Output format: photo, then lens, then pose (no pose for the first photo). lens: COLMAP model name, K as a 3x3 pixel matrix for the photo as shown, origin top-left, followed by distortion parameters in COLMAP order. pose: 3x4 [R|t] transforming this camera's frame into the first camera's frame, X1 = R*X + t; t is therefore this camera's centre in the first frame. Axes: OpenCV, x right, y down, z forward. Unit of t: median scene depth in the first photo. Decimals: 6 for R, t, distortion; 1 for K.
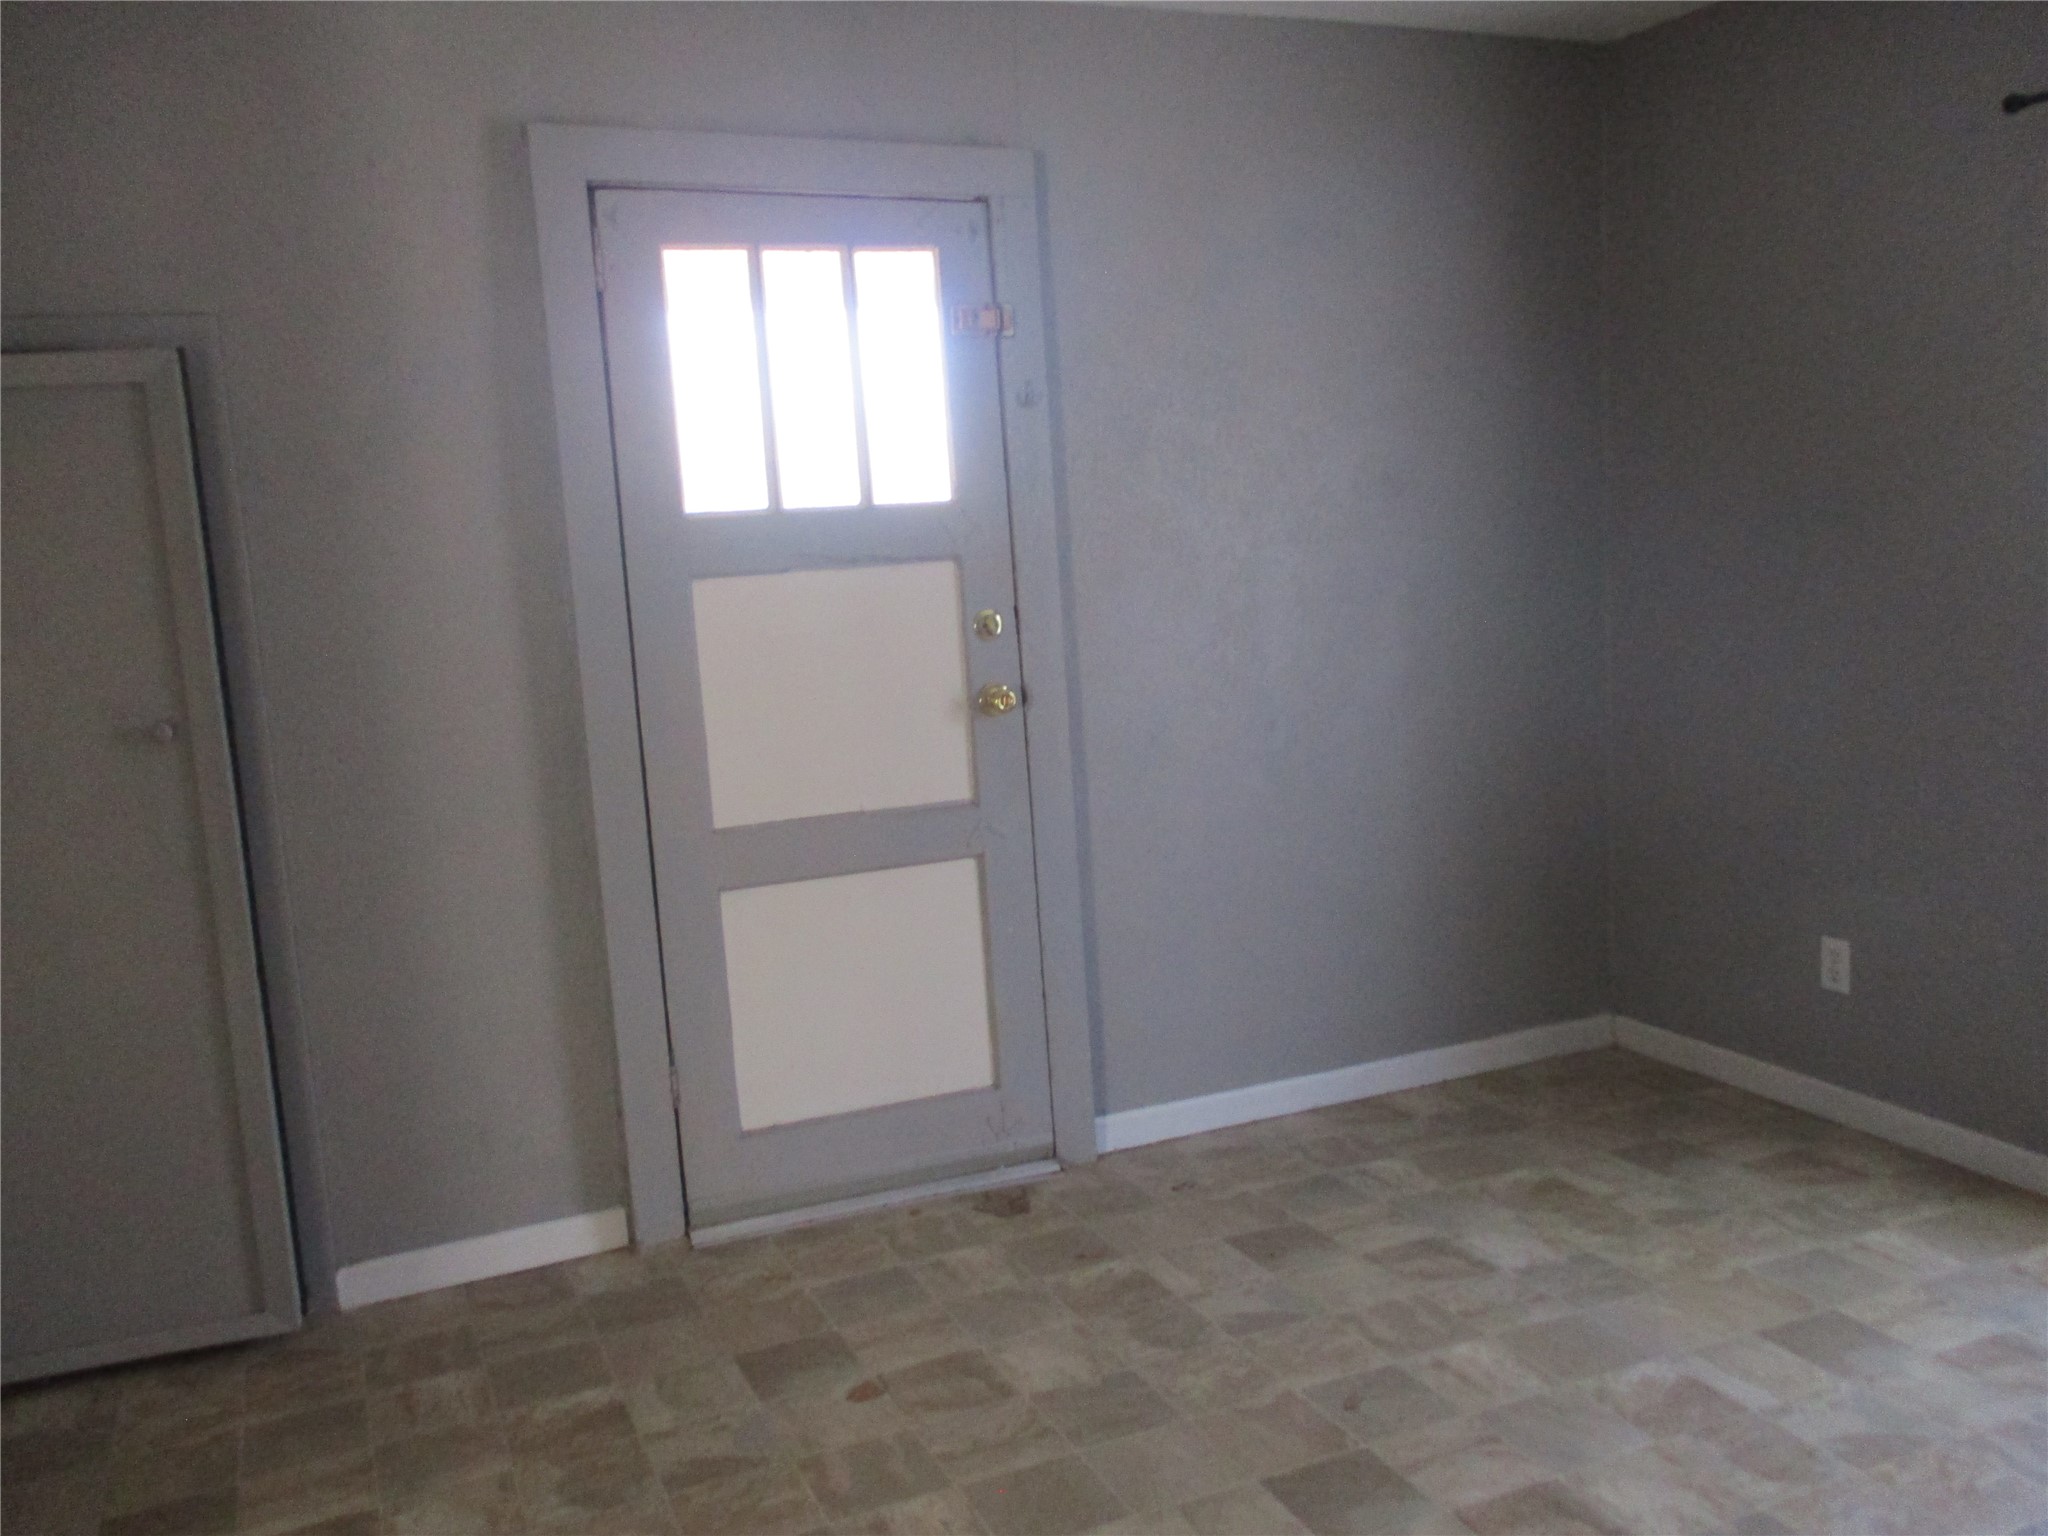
lens RADIAL K [[1706.2, 0, 1026.6], [0, 1706.2, 763.9], [0, 0, 1]] dist [-0.037739, 0.027935]
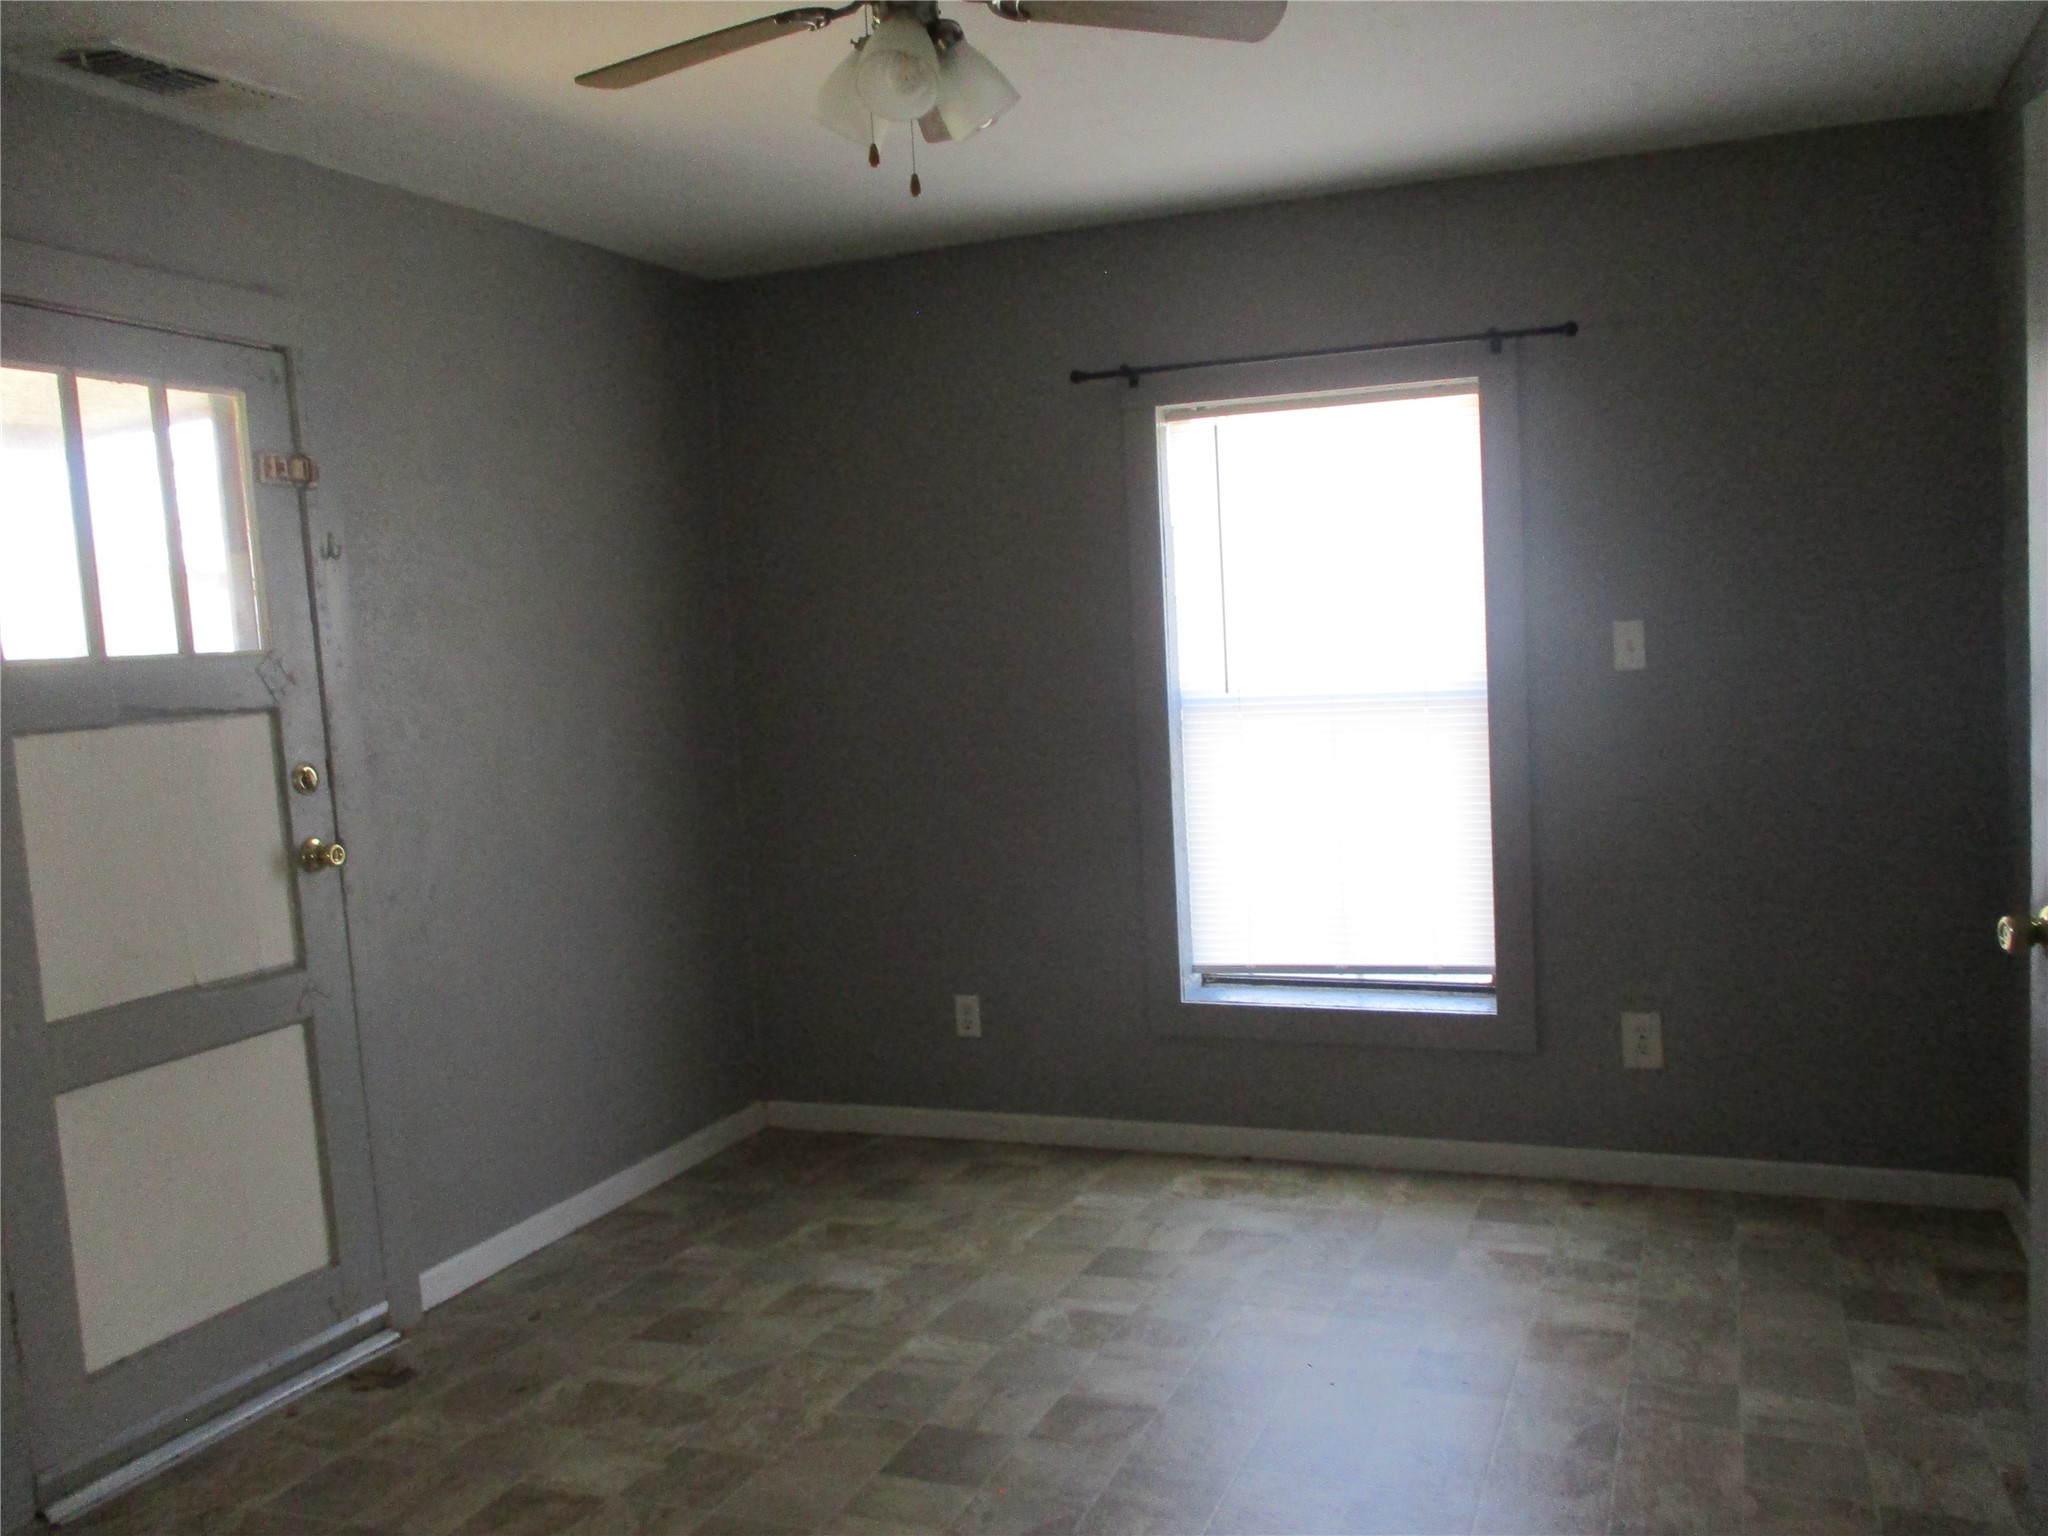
lens RADIAL K [[1706.2, 0, 1024.6], [0, 1706.2, 765.2], [0, 0, 1]] dist [-0.037739, 0.027935]
pose [[0.720108, -0.039563, 0.692733, -0.402293], [0.116618, 0.991072, -0.064625, 0.021475], [-0.683992, 0.127322, 0.718292, 0.026912]]
